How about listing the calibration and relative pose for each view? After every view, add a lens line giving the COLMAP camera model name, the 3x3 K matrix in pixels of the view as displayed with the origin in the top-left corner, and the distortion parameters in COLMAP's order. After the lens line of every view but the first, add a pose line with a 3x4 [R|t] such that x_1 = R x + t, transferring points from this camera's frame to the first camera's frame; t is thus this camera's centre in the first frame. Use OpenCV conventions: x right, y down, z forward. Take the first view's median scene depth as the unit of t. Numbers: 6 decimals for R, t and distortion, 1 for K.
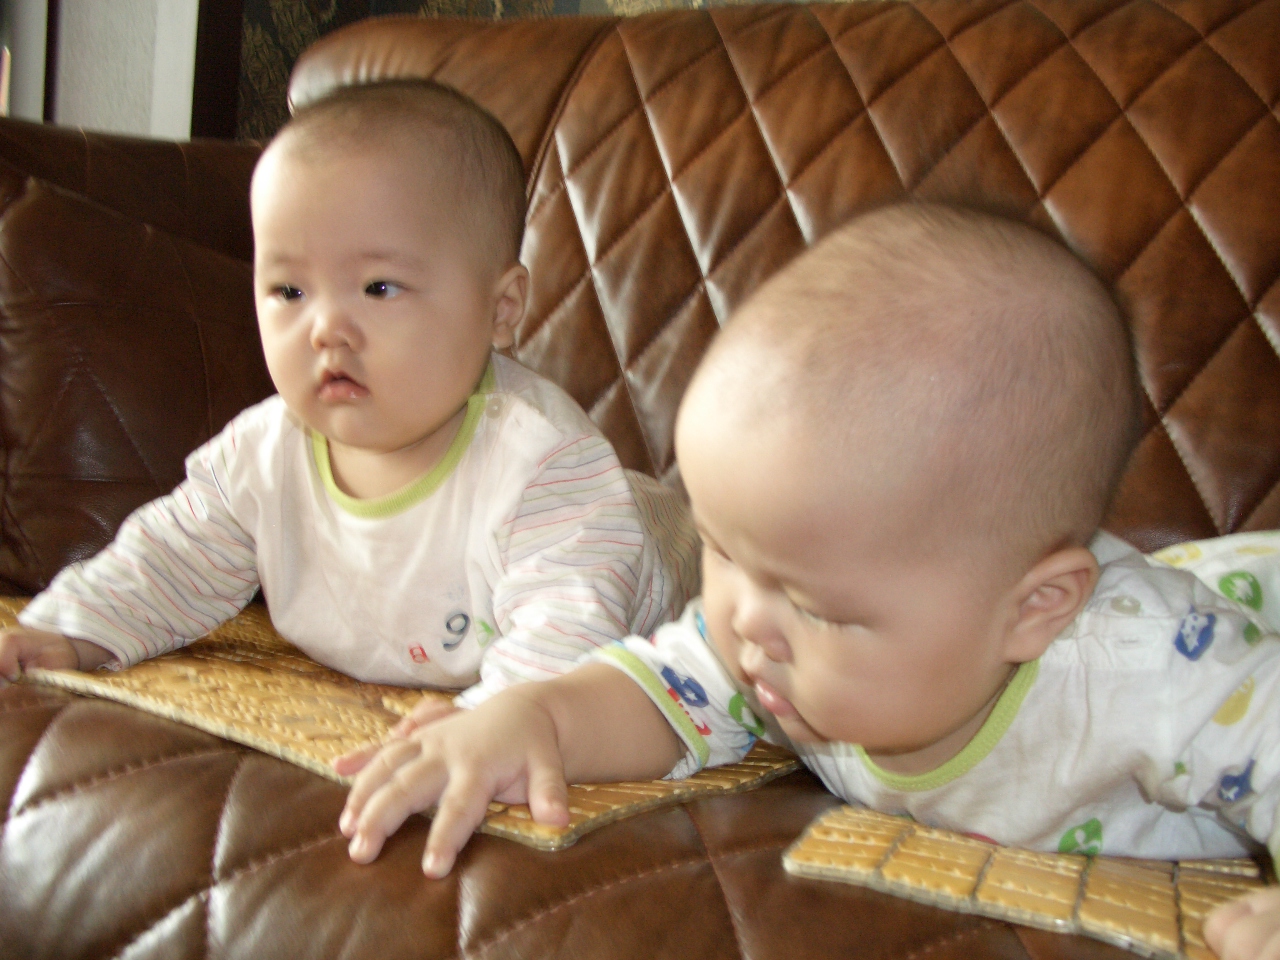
lens RADIAL K [[1294.2, 0, 673.3], [0, 1294.2, 451.5], [0, 0, 1]] dist [-0.088269, 0.000000]
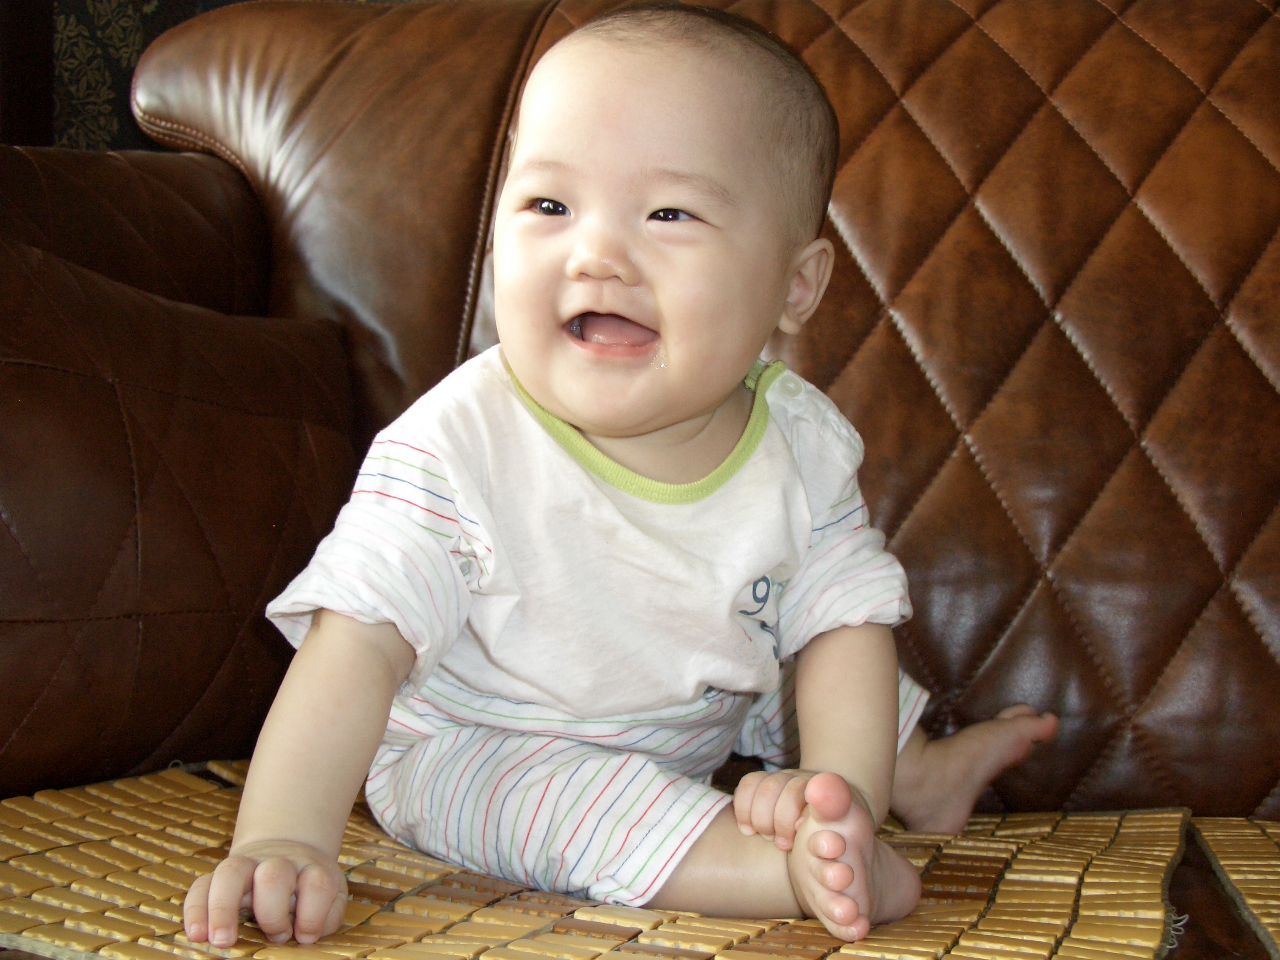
lens RADIAL K [[1294.2, 0, 650.6], [0, 1294.2, 446.3], [0, 0, 1]] dist [-0.088269, 0.000000]
pose [[0.980040, -0.062129, 0.188843, -0.184139], [0.065367, 0.997801, -0.010961, -0.037194], [-0.187747, 0.023087, 0.981946, 0.198013]]
